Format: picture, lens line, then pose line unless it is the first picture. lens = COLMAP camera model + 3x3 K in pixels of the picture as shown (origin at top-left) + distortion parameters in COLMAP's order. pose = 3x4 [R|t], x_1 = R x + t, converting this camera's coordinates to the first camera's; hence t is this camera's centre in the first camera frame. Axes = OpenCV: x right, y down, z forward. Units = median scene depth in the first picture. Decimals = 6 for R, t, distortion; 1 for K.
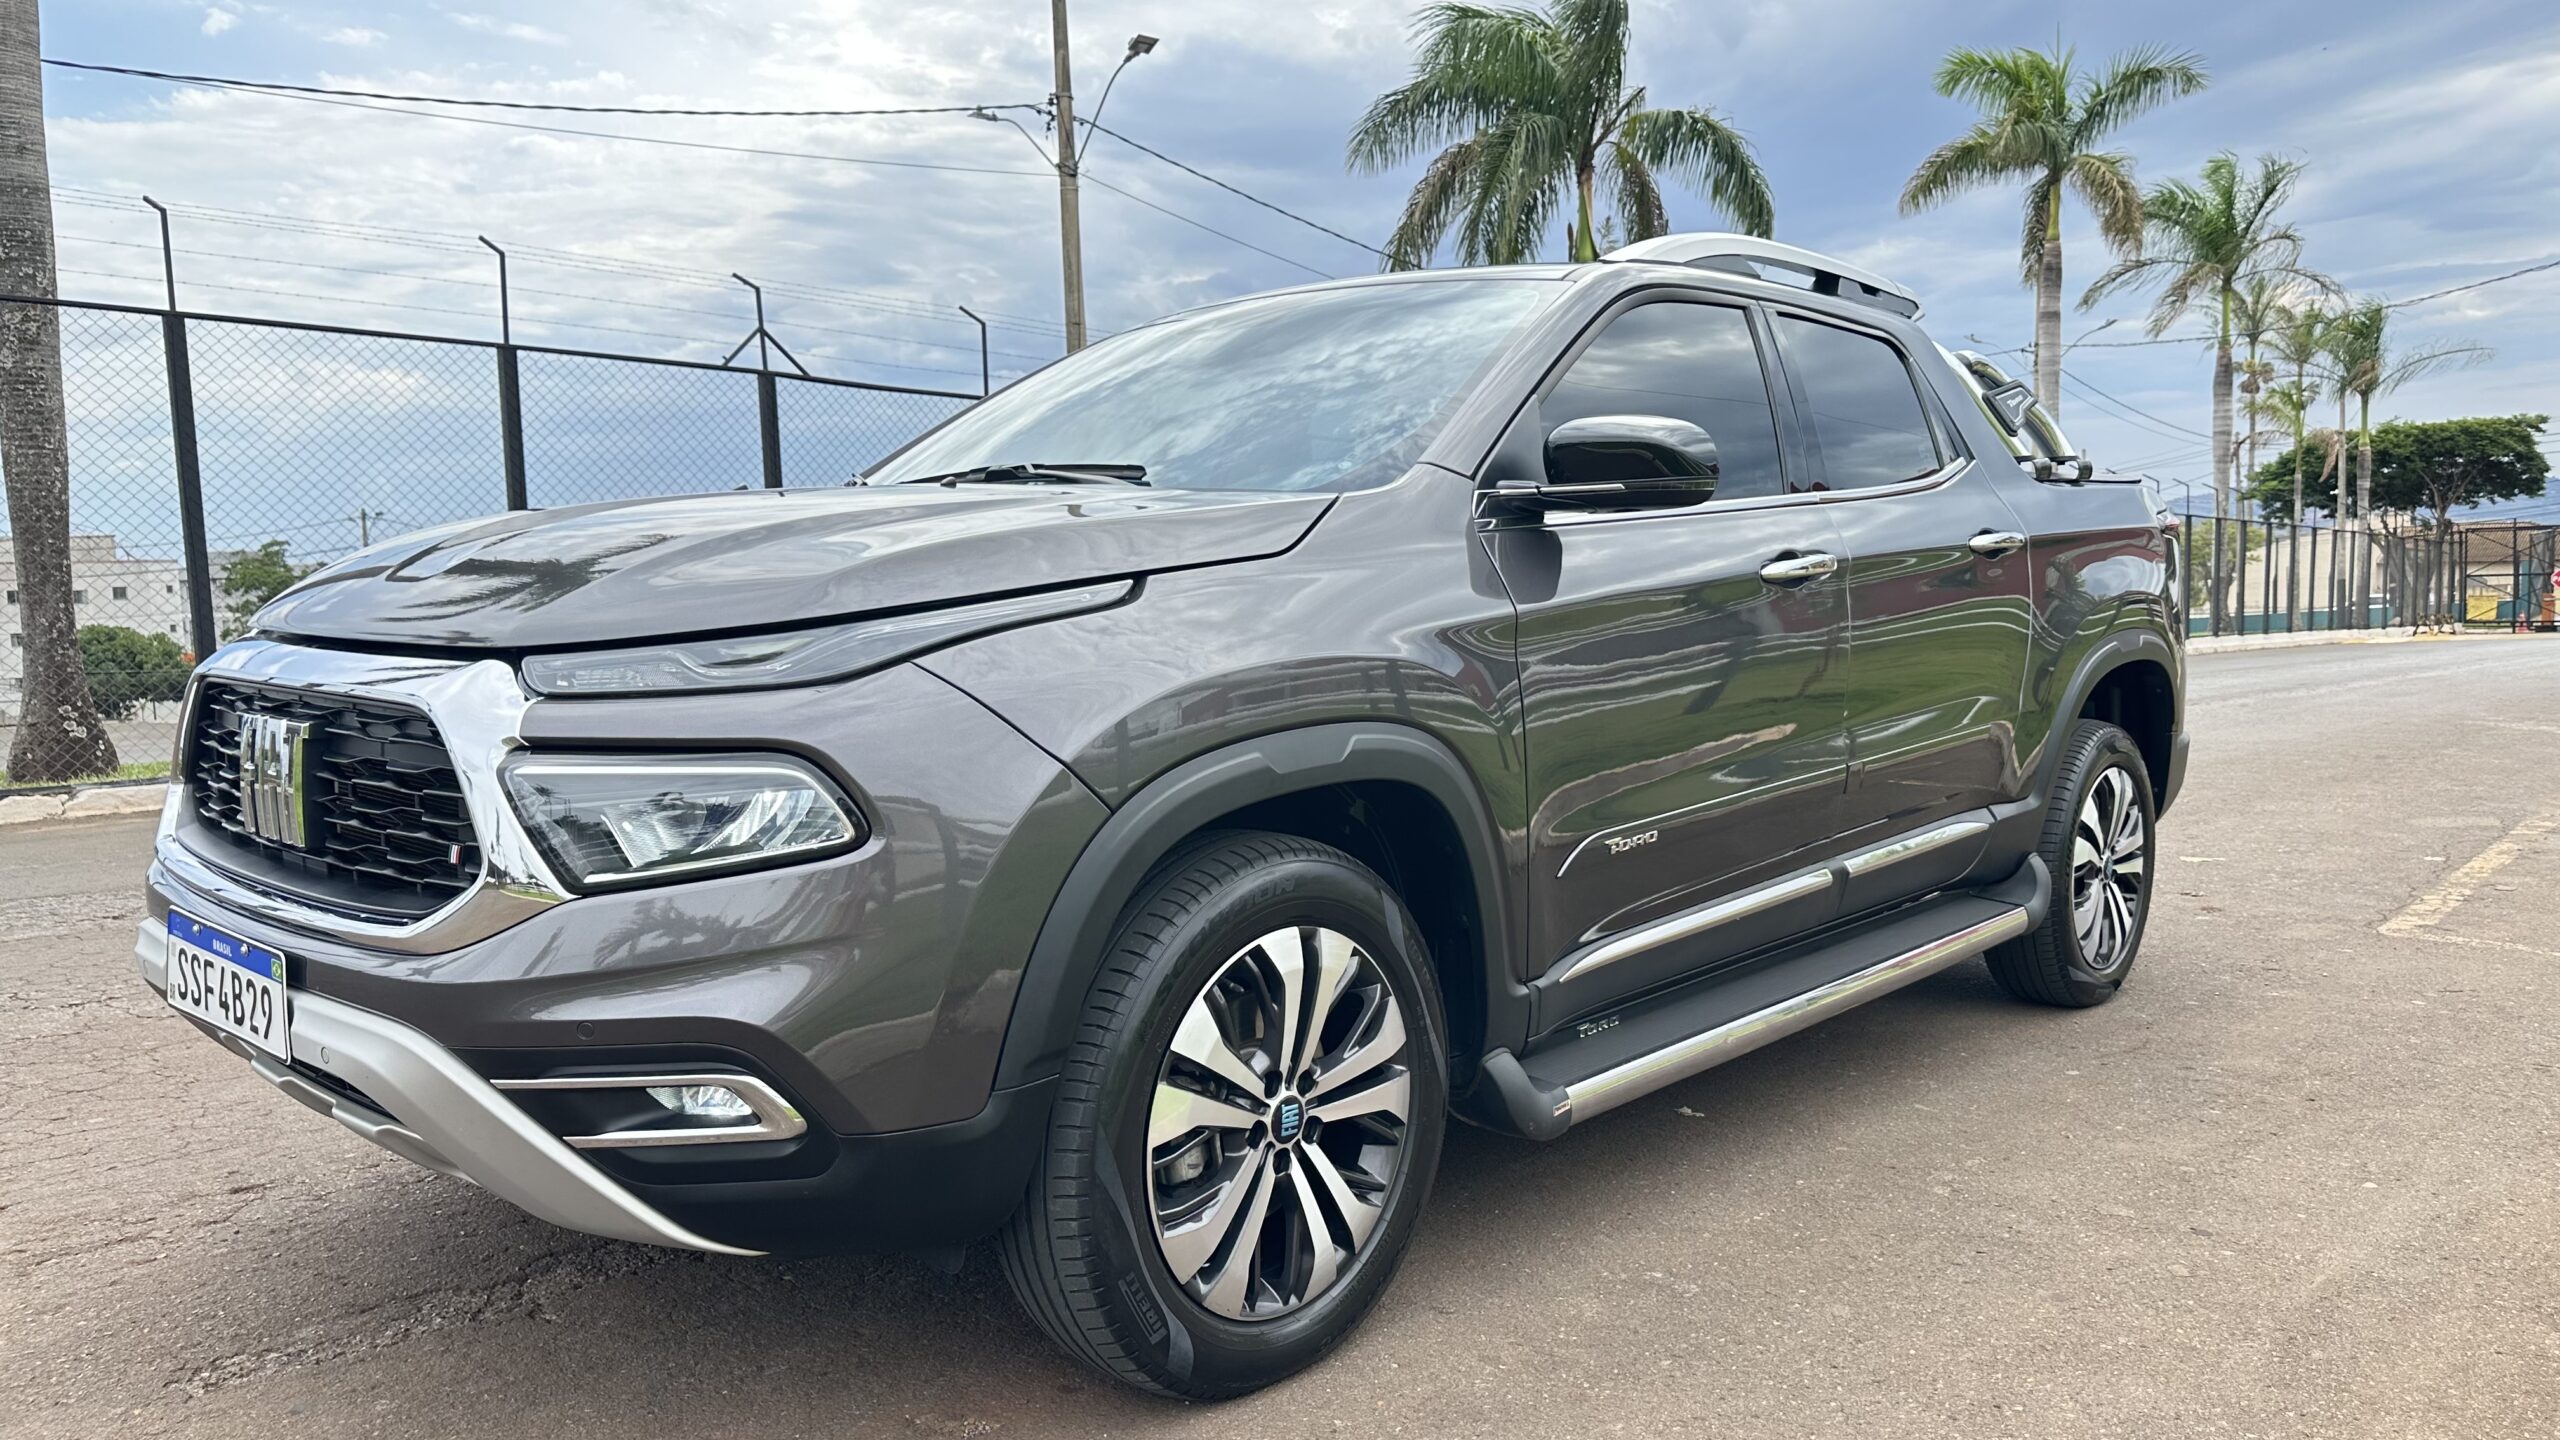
lens RADIAL K [[1810.6, 0, 1276.1], [0, 1810.6, 723.9], [0, 0, 1]] dist [0.058502, -0.075617]
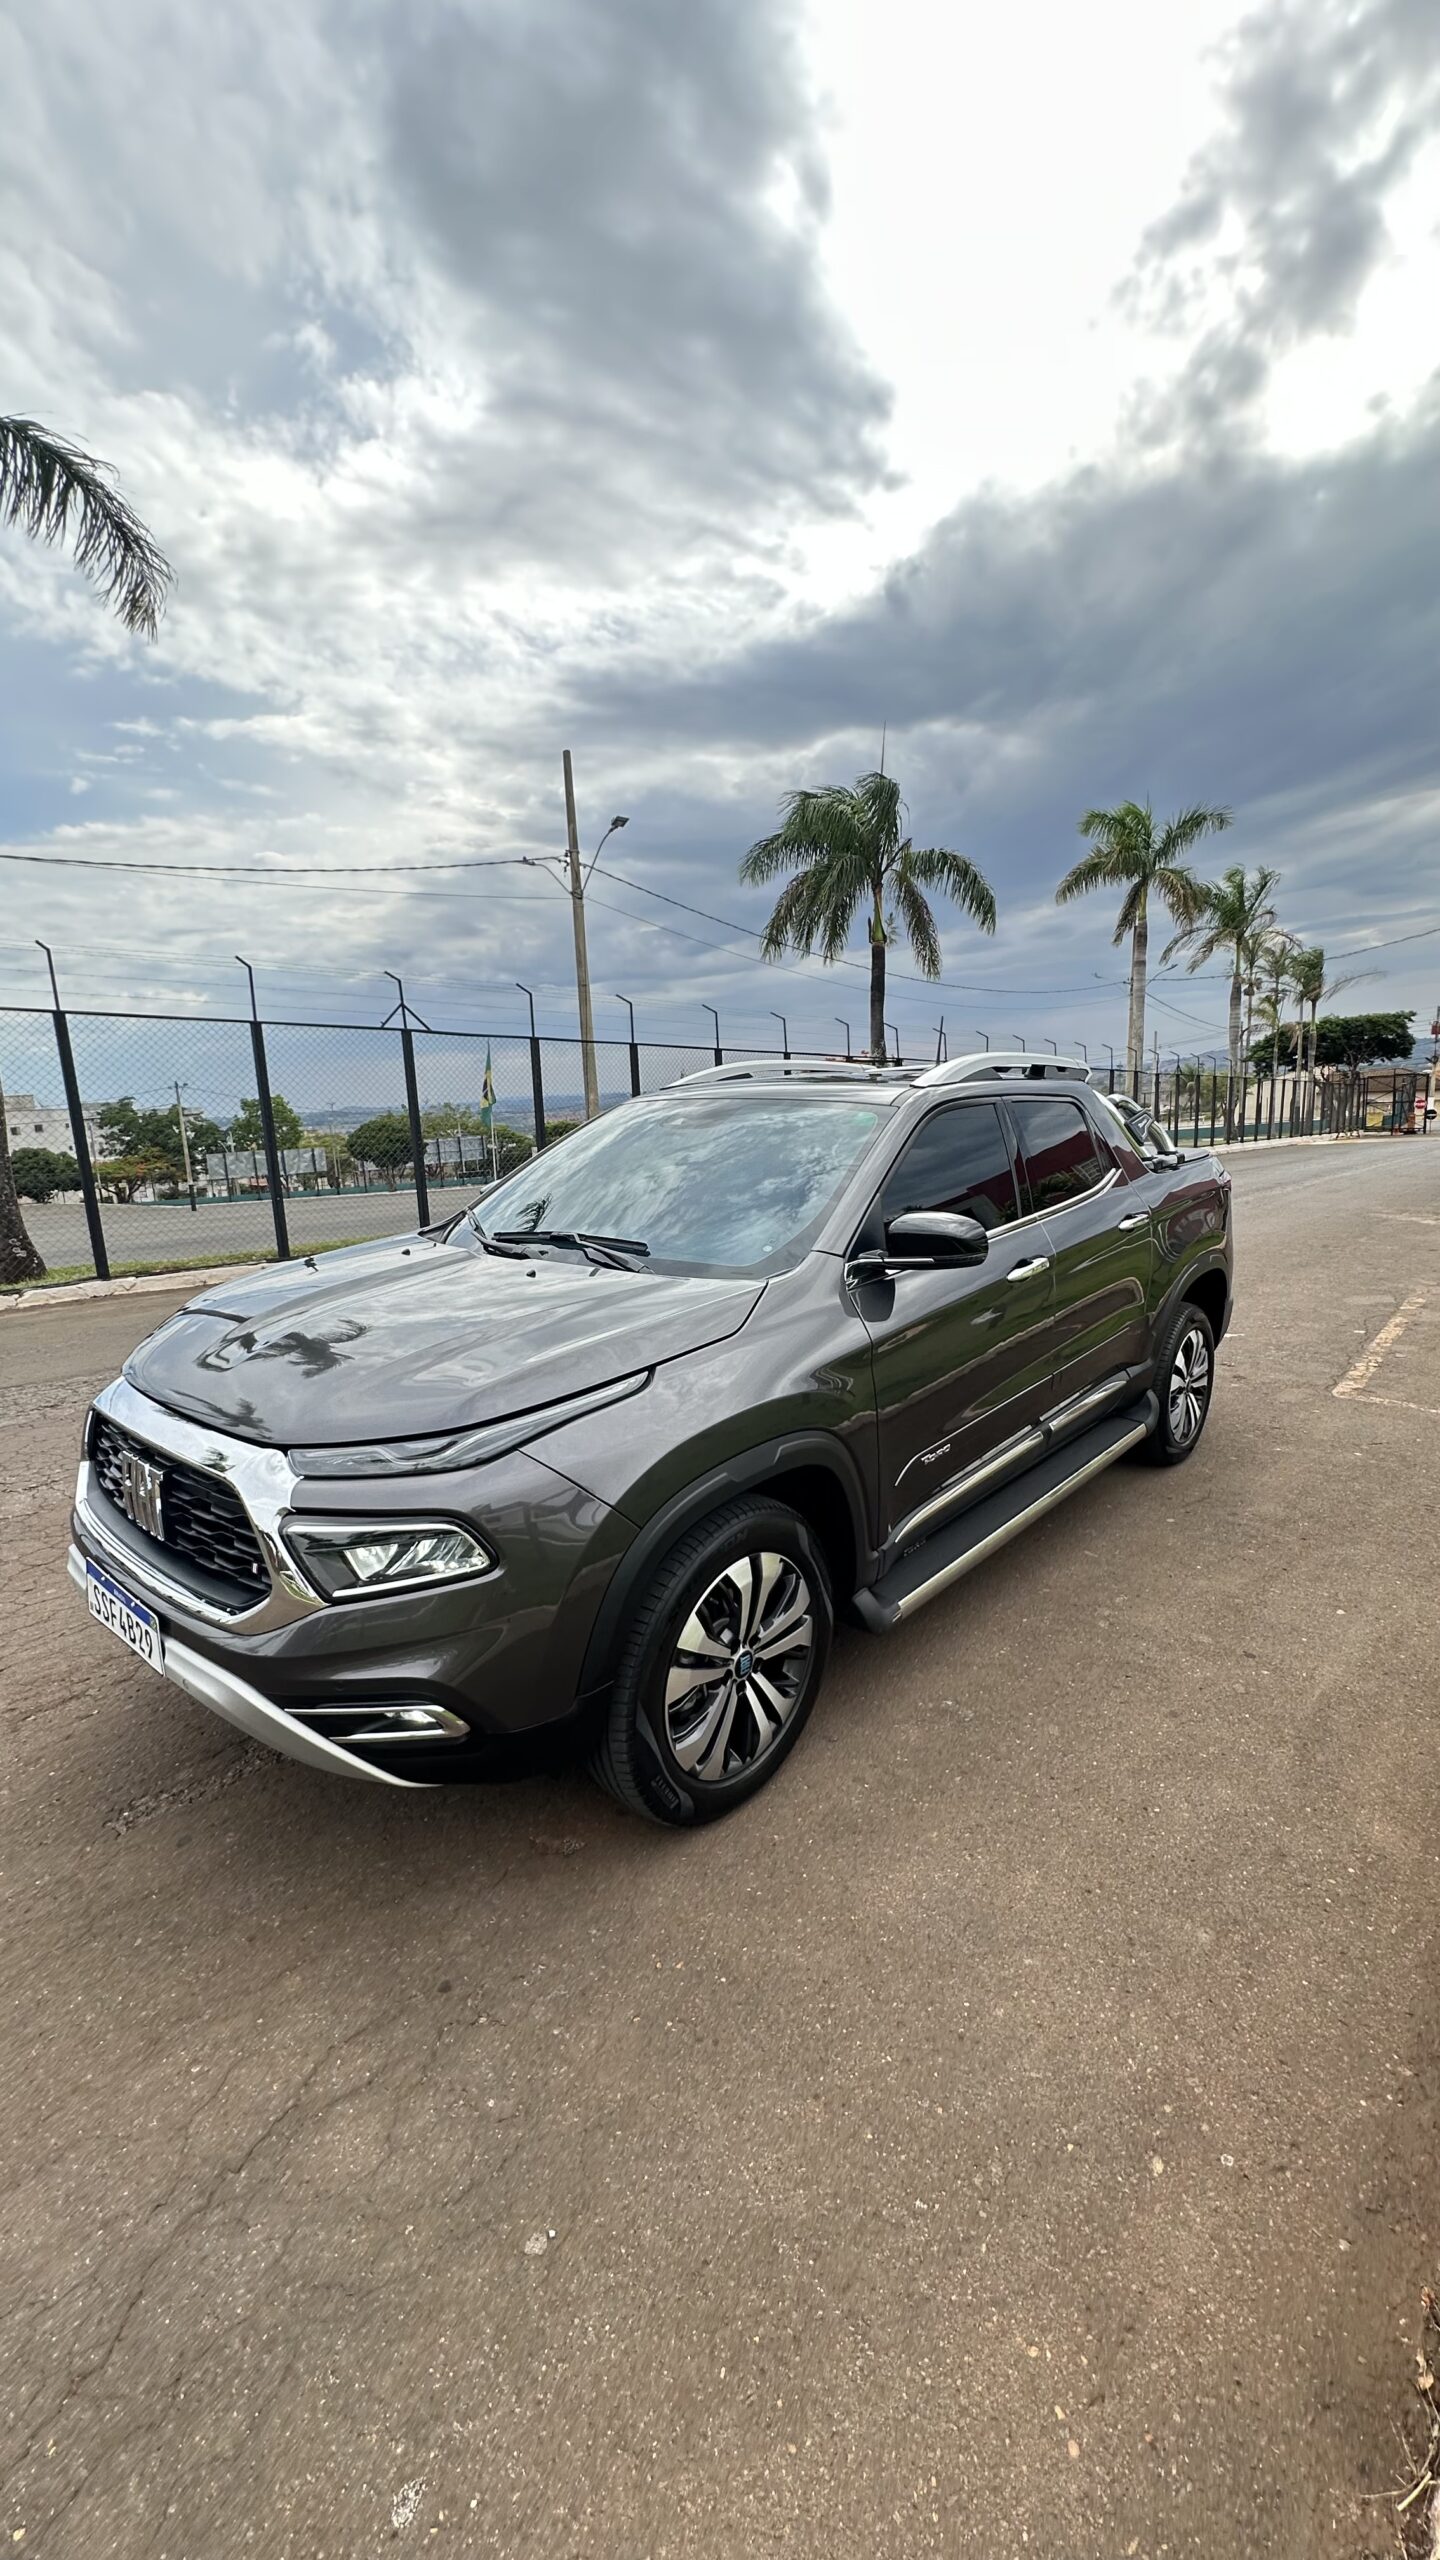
lens RADIAL K [[1024.5, 0, 720.0], [0, 1024.5, 1280.0], [0, 0, 1]] dist [-0.001714, -0.000083]
pose [[0.999699, -0.017319, 0.017405, -0.017626], [0.015721, 0.995989, 0.088083, -0.151083], [-0.018861, -0.087783, 0.995961, 0.040467]]
